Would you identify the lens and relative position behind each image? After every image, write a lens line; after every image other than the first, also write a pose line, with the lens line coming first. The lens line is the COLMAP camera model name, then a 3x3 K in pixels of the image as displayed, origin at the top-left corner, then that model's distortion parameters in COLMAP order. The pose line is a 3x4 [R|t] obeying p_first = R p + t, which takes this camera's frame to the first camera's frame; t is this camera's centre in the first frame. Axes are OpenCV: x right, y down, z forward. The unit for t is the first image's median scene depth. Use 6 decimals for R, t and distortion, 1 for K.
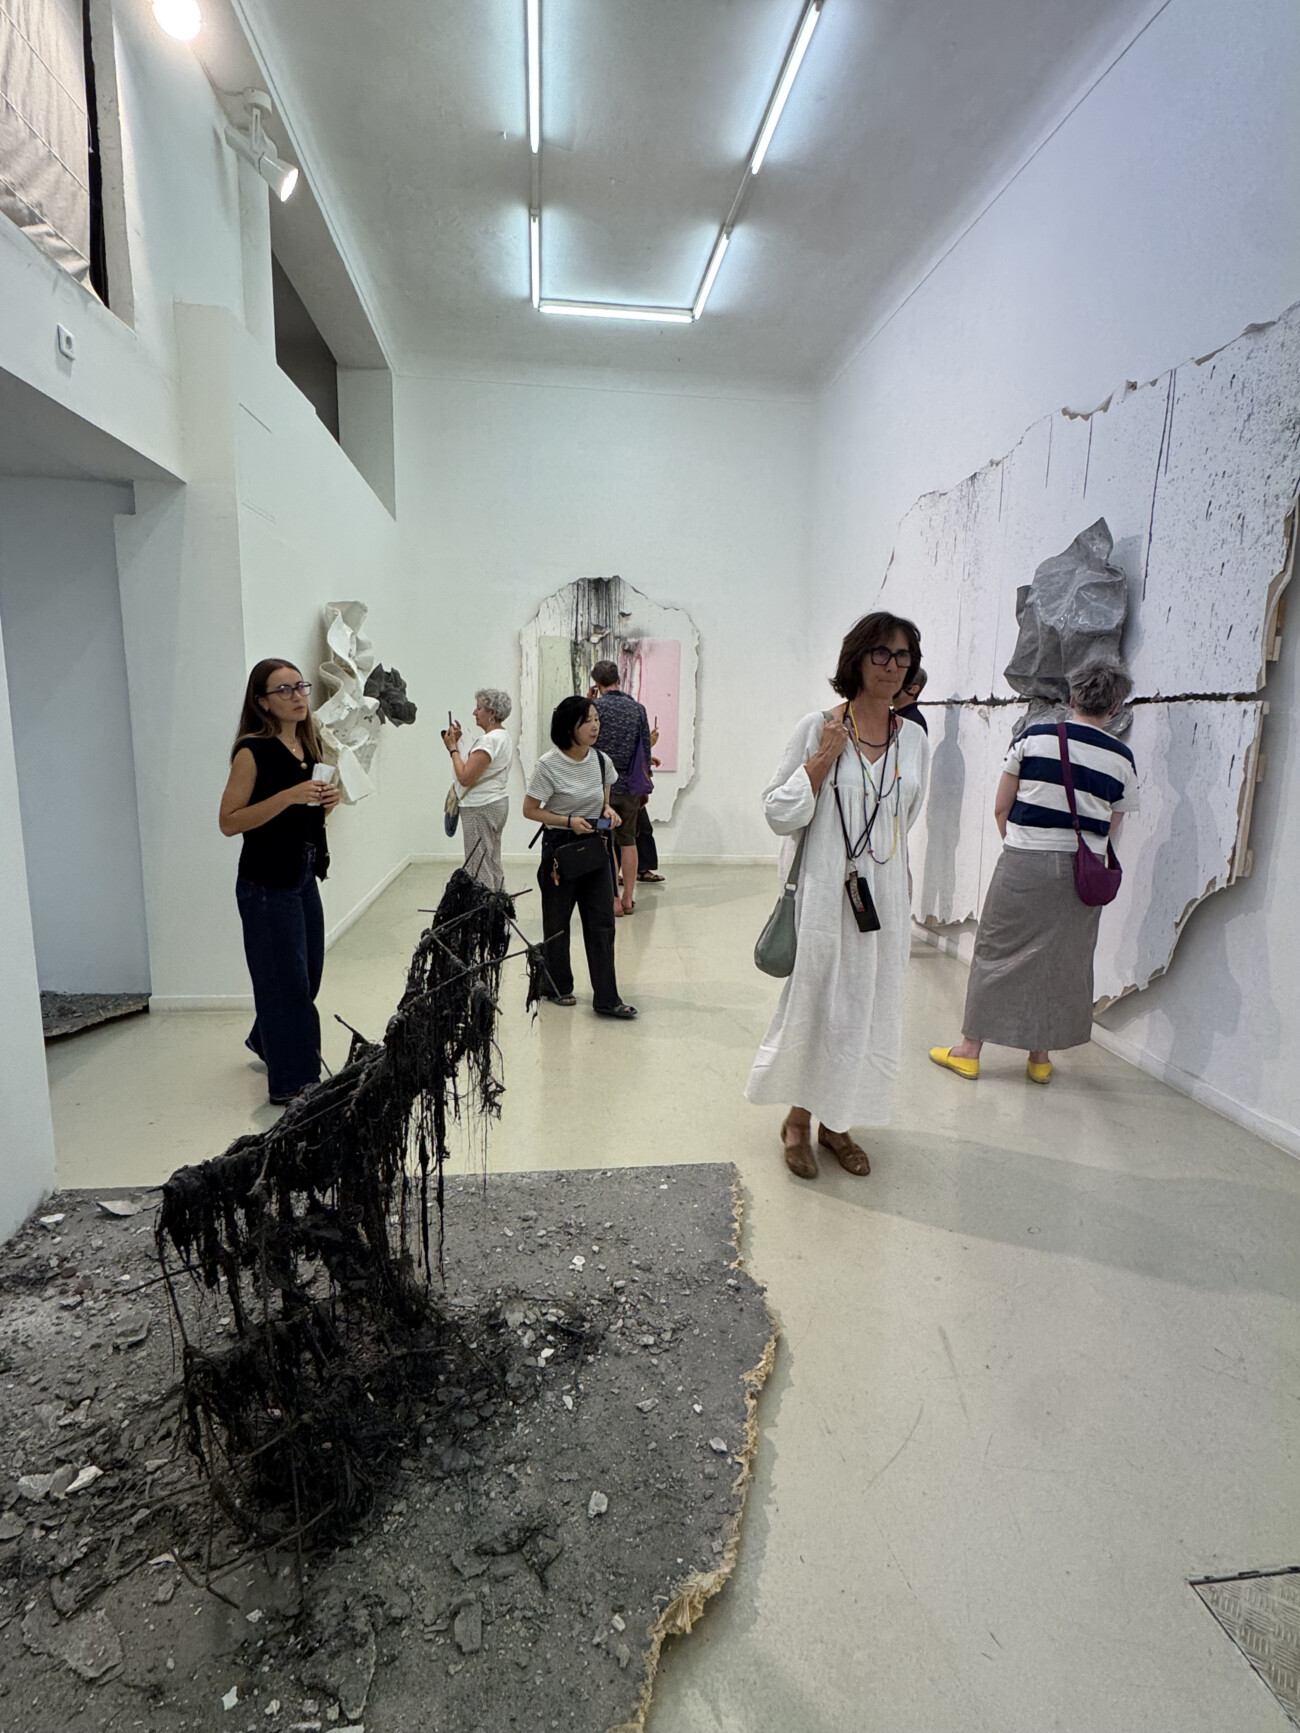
lens RADIAL K [[859.5, 0, 650.8], [0, 859.5, 865.7], [0, 0, 1]] dist [0.001631, 0.000015]
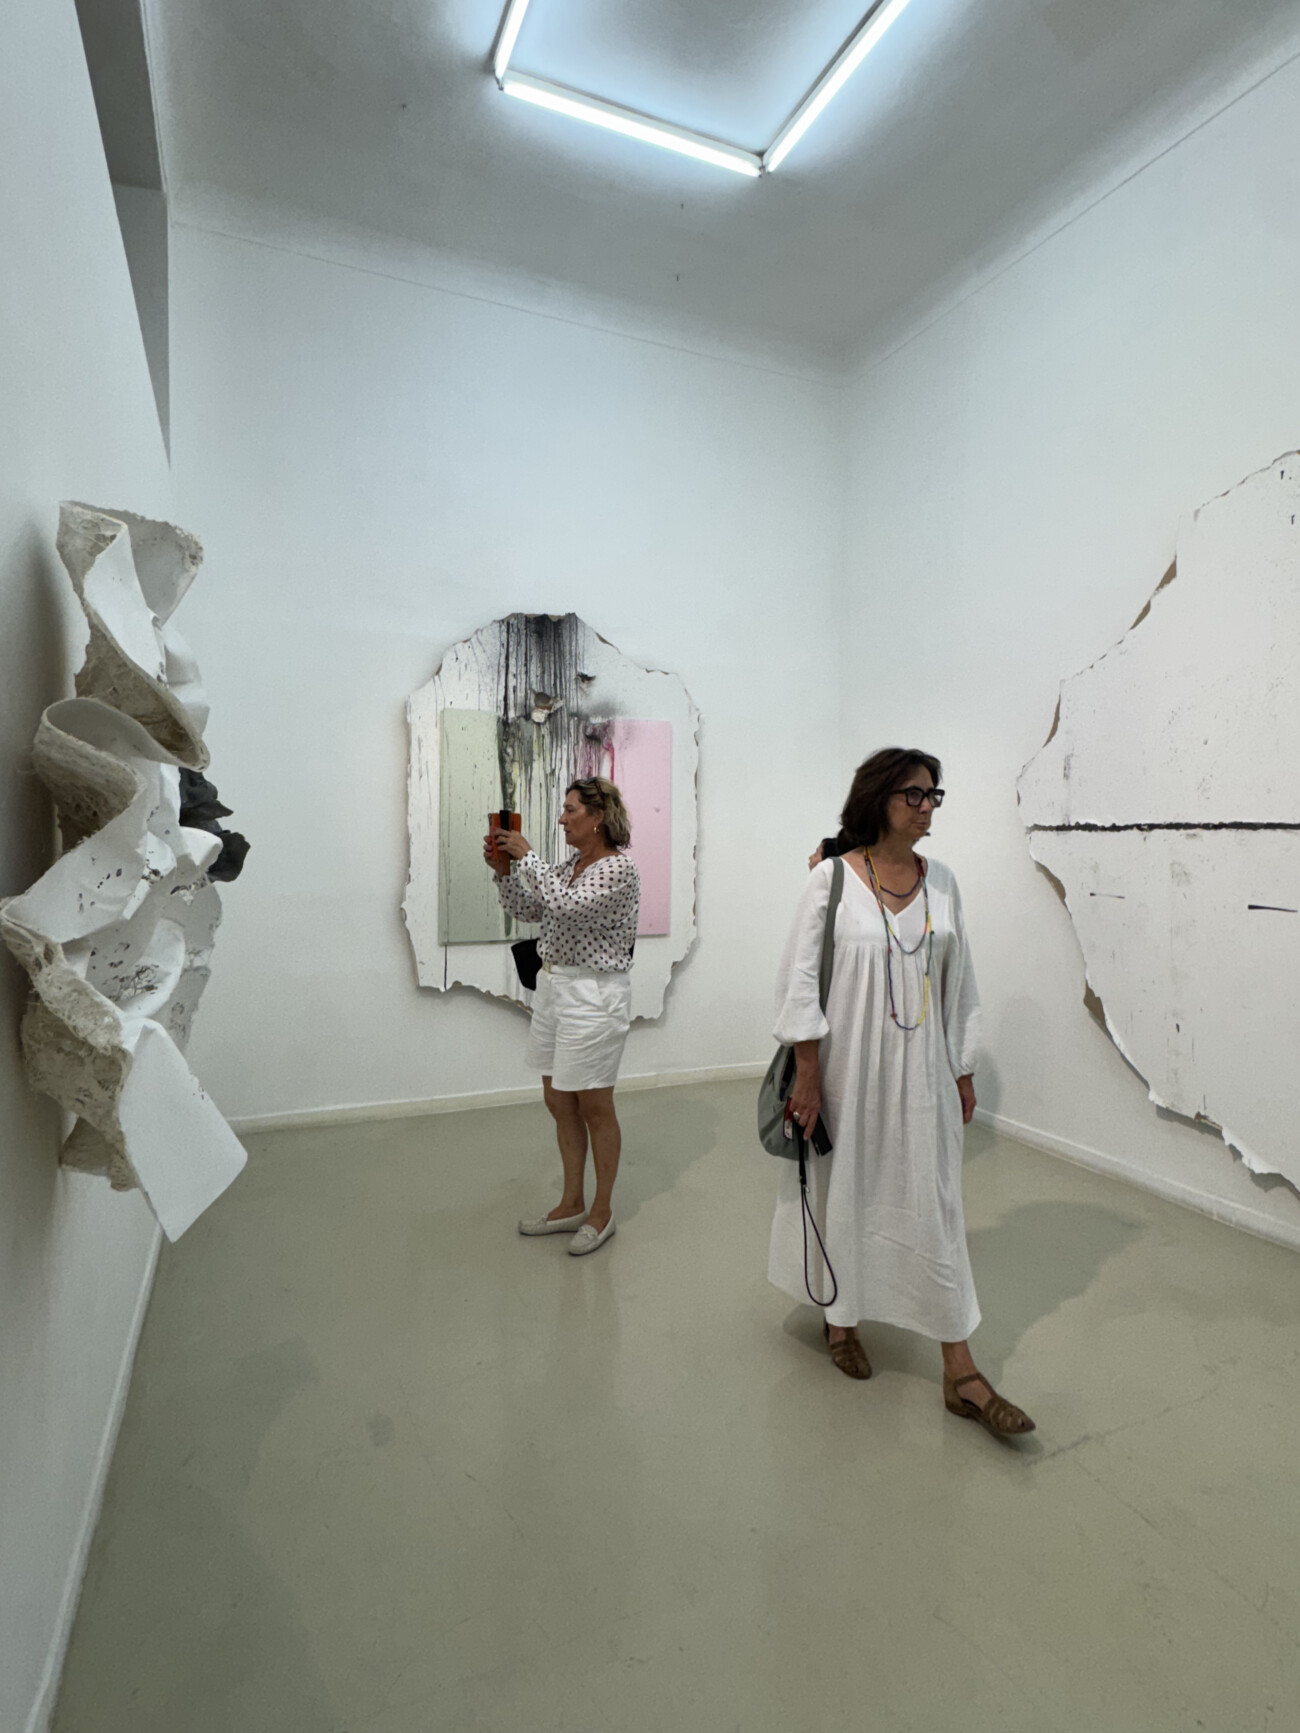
lens RADIAL K [[917.1, 0, 647.3], [0, 917.1, 858.8], [0, 0, 1]] dist [0.001705, 0.000238]
pose [[0.960369, -0.019841, 0.278026, -0.168240], [0.058386, 0.989654, -0.131055, -0.083953], [-0.272549, 0.142094, 0.951591, 0.407763]]
